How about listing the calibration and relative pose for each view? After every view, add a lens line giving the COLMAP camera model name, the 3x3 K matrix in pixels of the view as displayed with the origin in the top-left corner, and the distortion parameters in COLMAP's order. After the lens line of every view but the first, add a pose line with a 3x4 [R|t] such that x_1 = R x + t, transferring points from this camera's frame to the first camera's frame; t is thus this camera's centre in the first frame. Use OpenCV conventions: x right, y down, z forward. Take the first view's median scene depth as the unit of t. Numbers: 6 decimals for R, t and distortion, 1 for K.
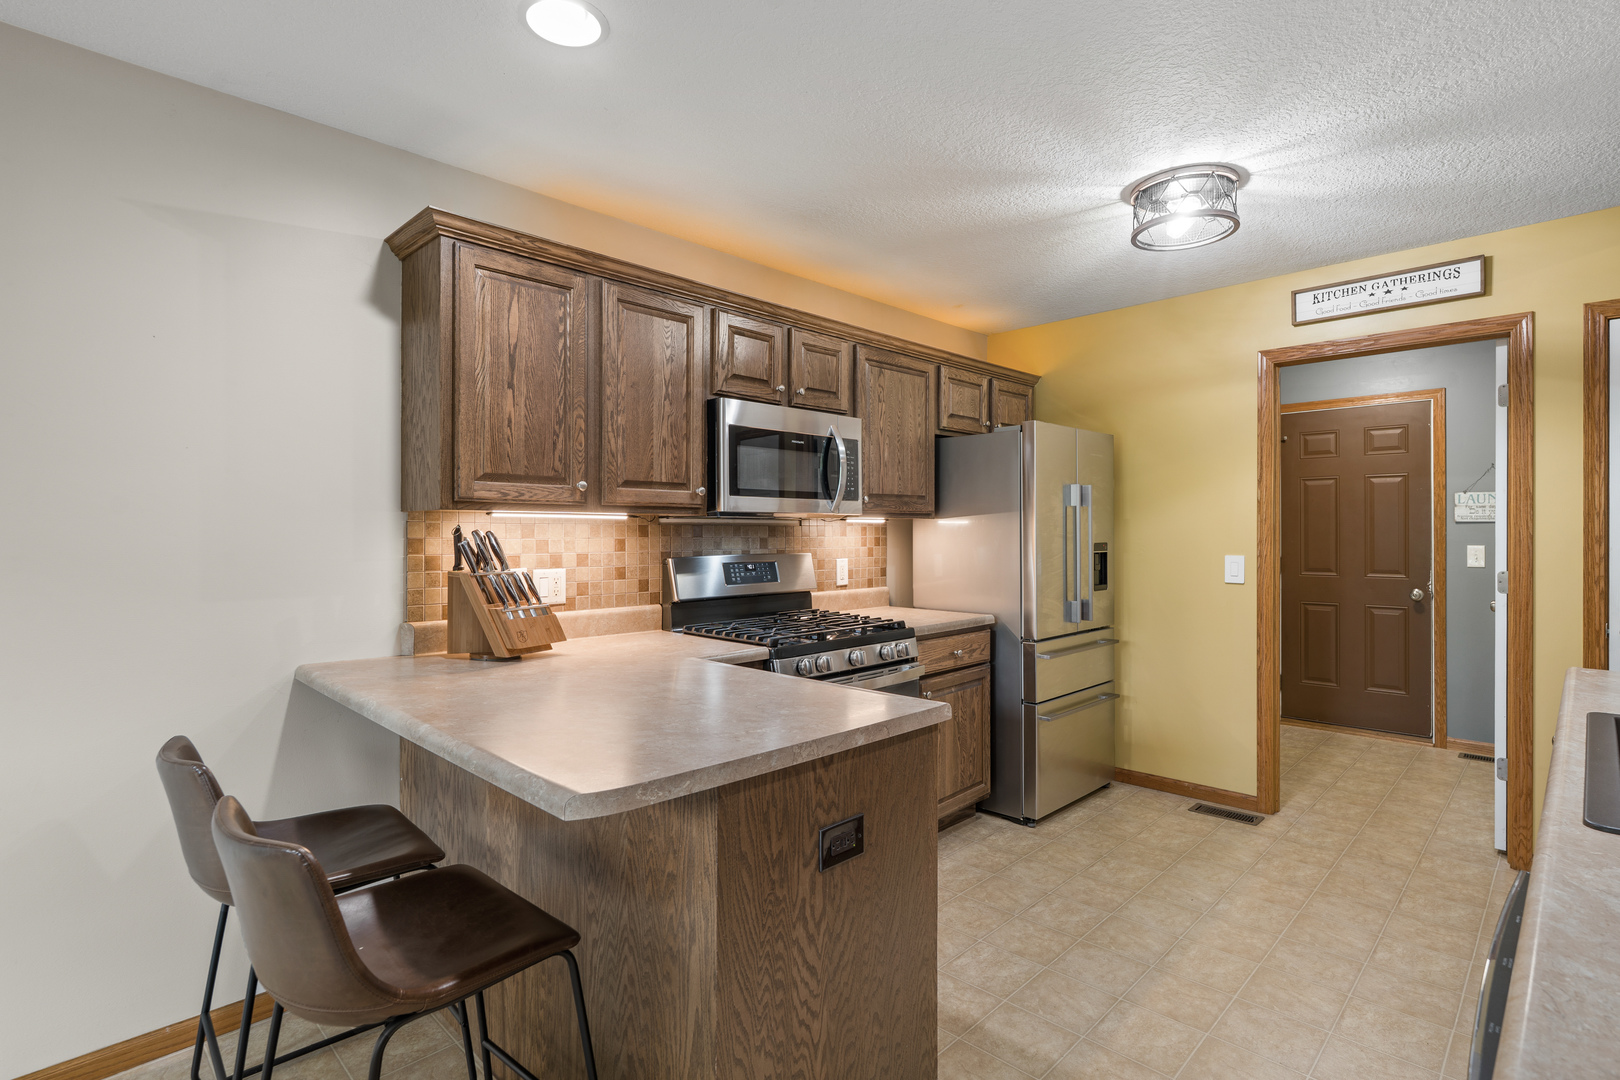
lens RADIAL K [[819.6, 0, 813.0], [0, 819.6, 531.9], [0, 0, 1]] dist [0.006168, 0.000224]
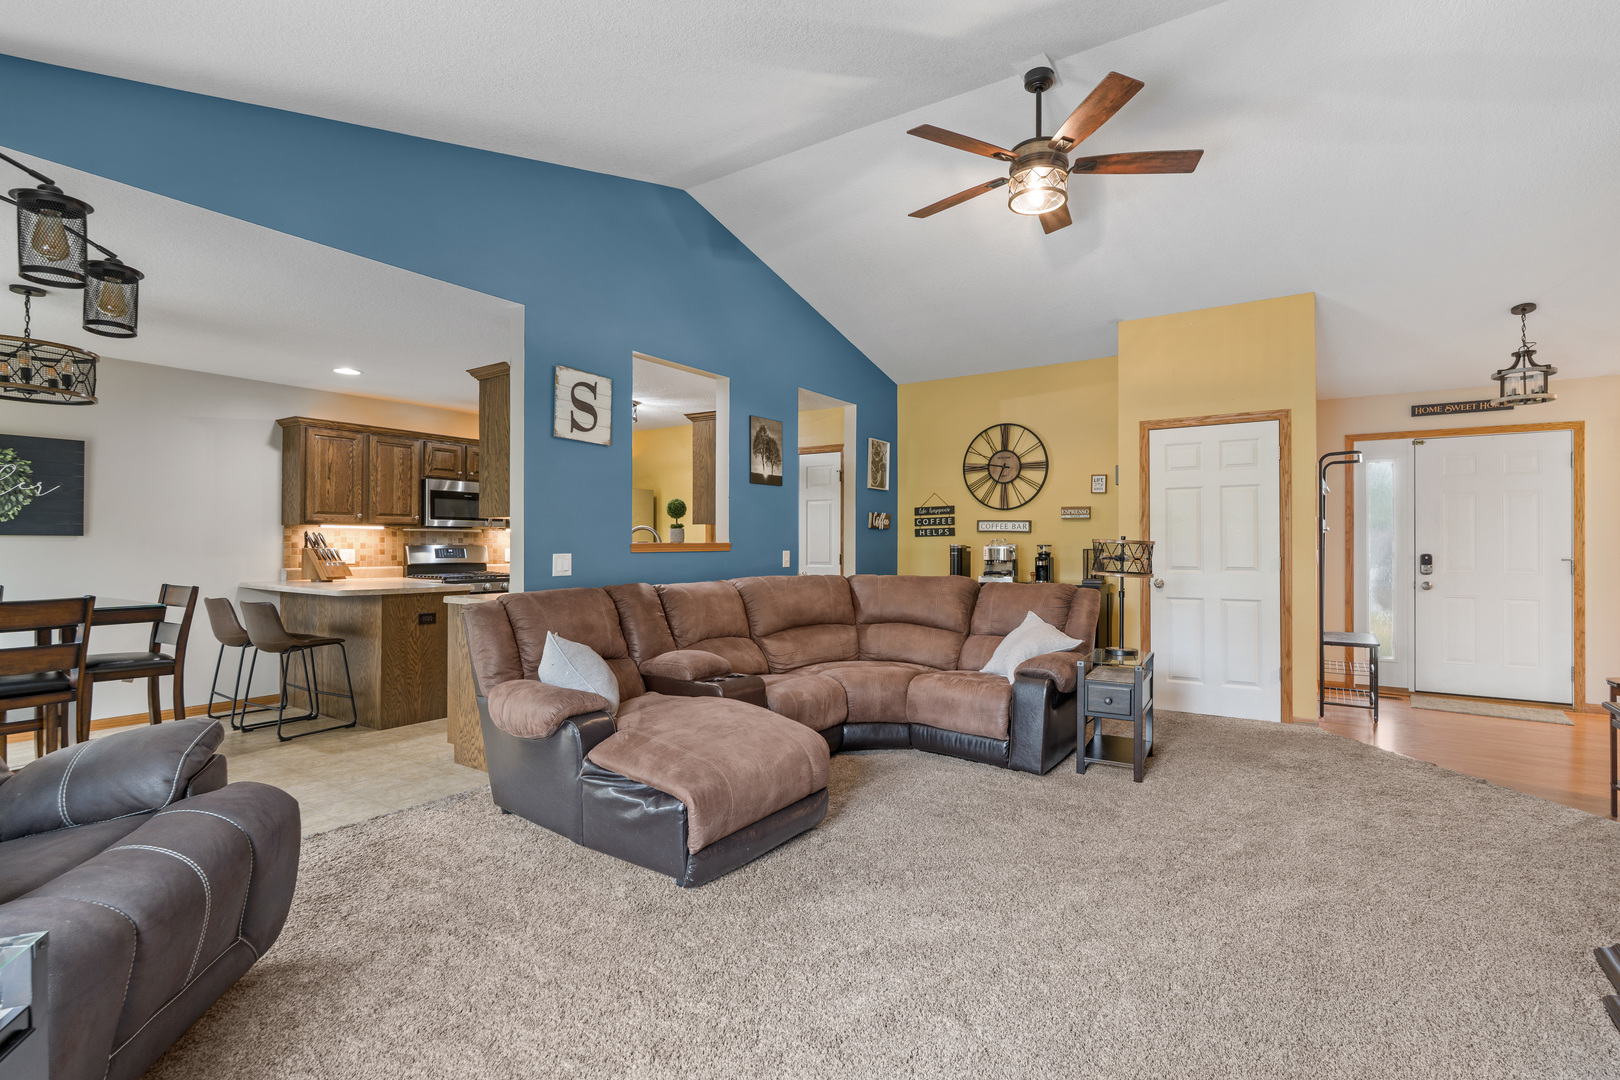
lens RADIAL K [[762.6, 0, 813.0], [0, 762.6, 532.1], [0, 0, 1]] dist [0.000705, 0.000094]
pose [[0.981258, 0.002890, 0.192679, 0.577442], [0.000229, 0.999869, -0.016162, 0.030794], [-0.192700, 0.015903, 0.981129, -1.433546]]
